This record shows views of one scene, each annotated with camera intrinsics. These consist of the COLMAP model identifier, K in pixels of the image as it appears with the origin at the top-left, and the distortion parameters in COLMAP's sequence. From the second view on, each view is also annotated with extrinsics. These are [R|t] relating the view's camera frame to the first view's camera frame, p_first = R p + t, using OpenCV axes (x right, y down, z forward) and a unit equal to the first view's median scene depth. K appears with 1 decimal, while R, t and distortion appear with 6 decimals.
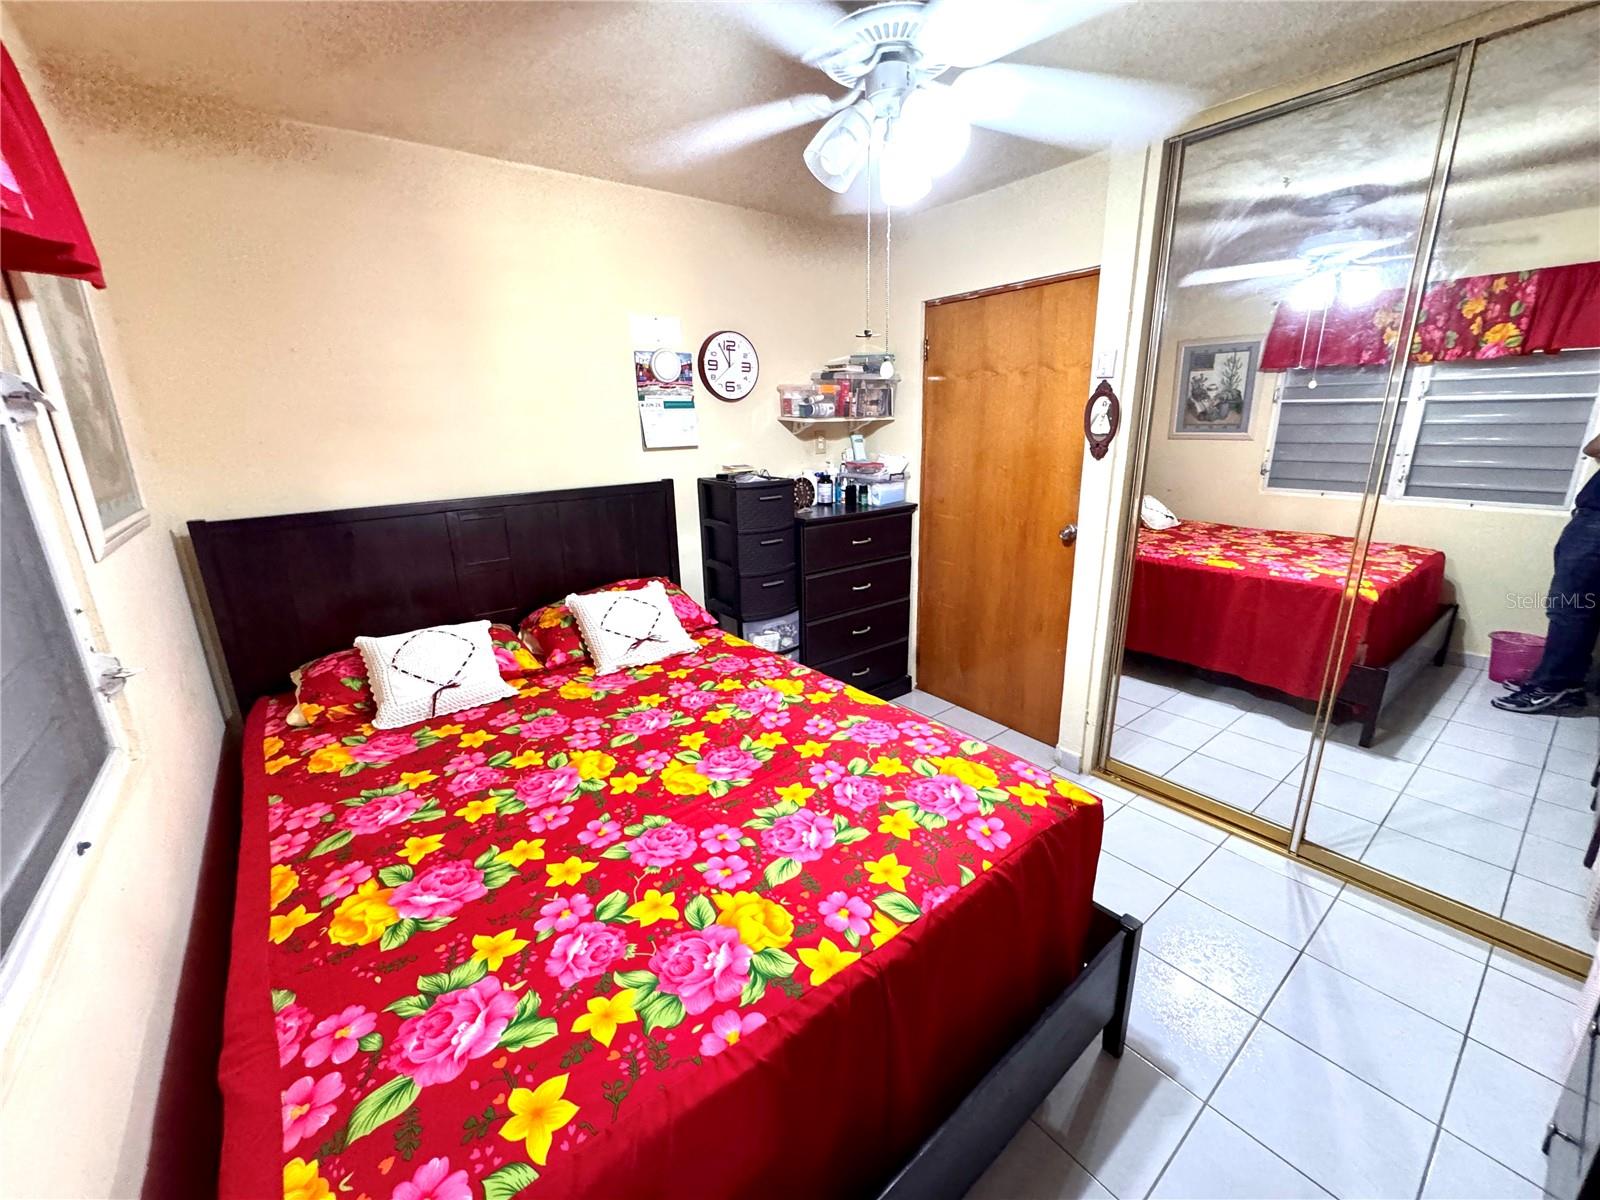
lens RADIAL K [[643.2, 0, 800.1], [0, 643.2, 598.2], [0, 0, 1]] dist [-0.001319, 0.000041]
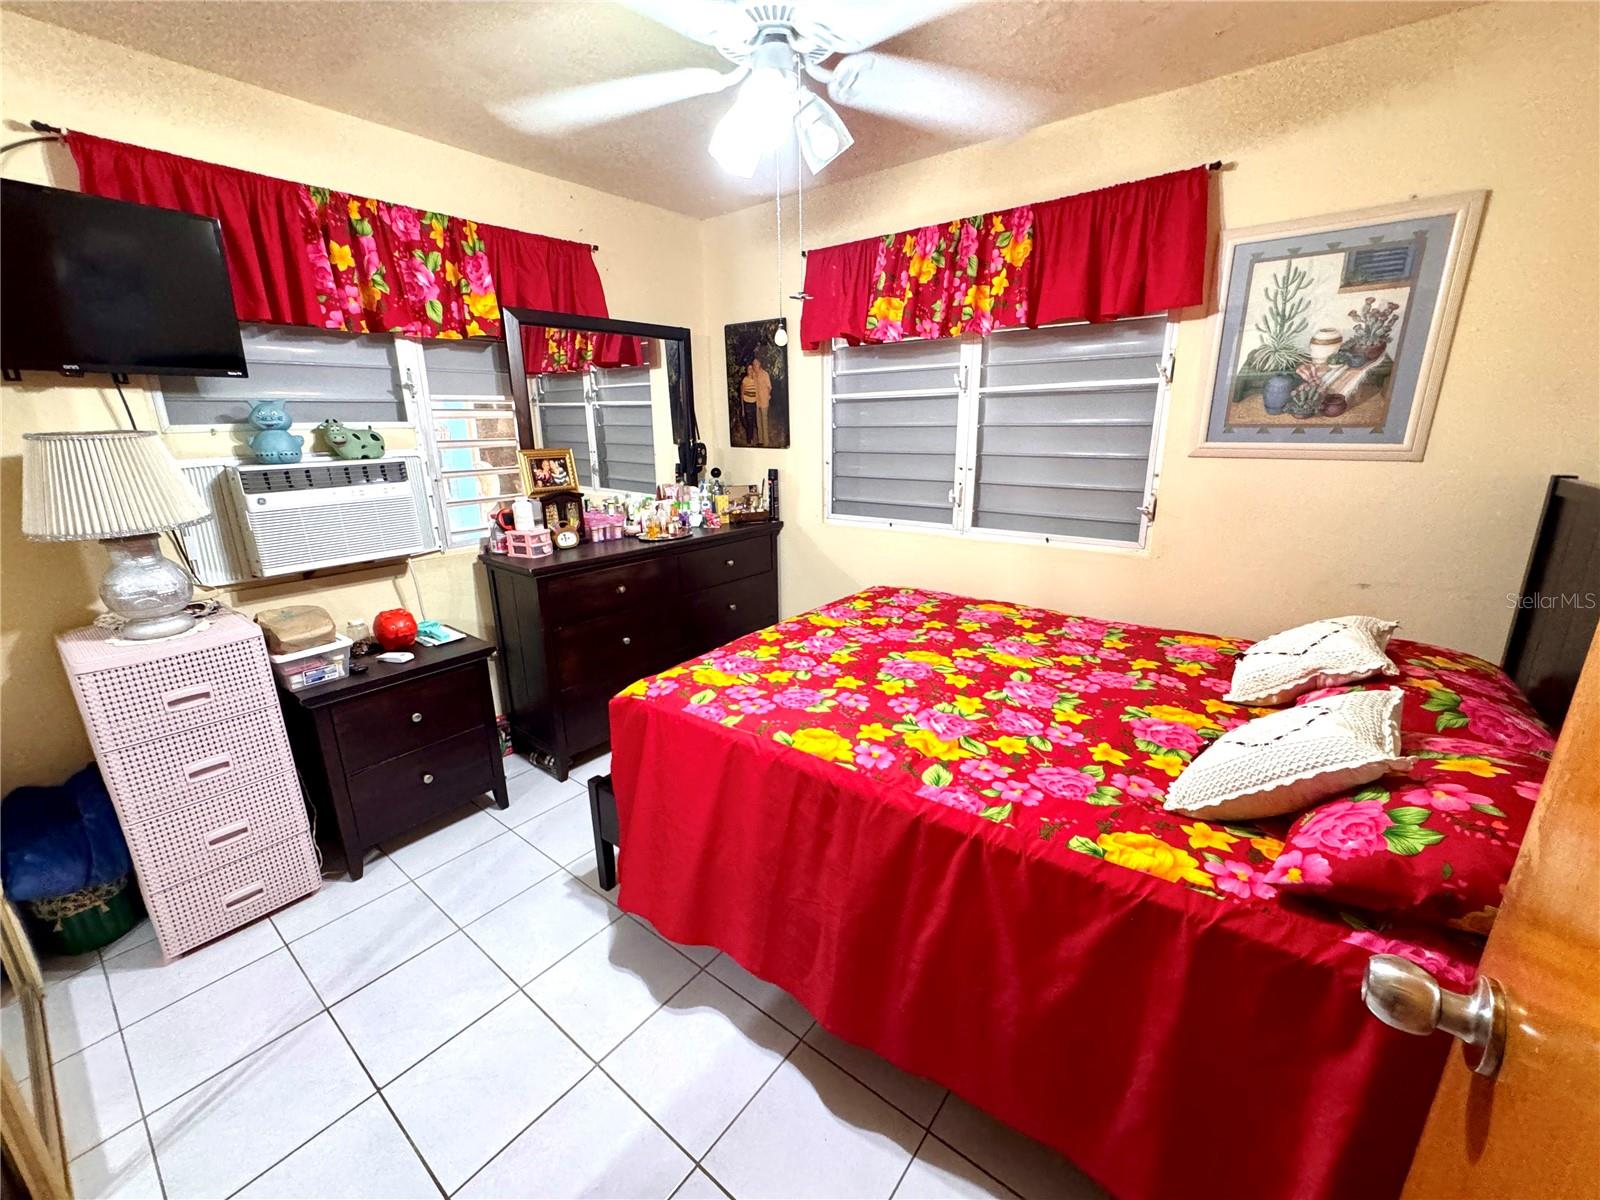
lens RADIAL K [[643.2, 0, 798.7], [0, 643.2, 596.3], [0, 0, 1]] dist [-0.001319, 0.000041]
pose [[-0.971392, 0.097090, -0.216727, 0.347684], [-0.029831, 0.855494, 0.516953, -0.496329], [0.235600, 0.508629, -0.828124, 1.930060]]
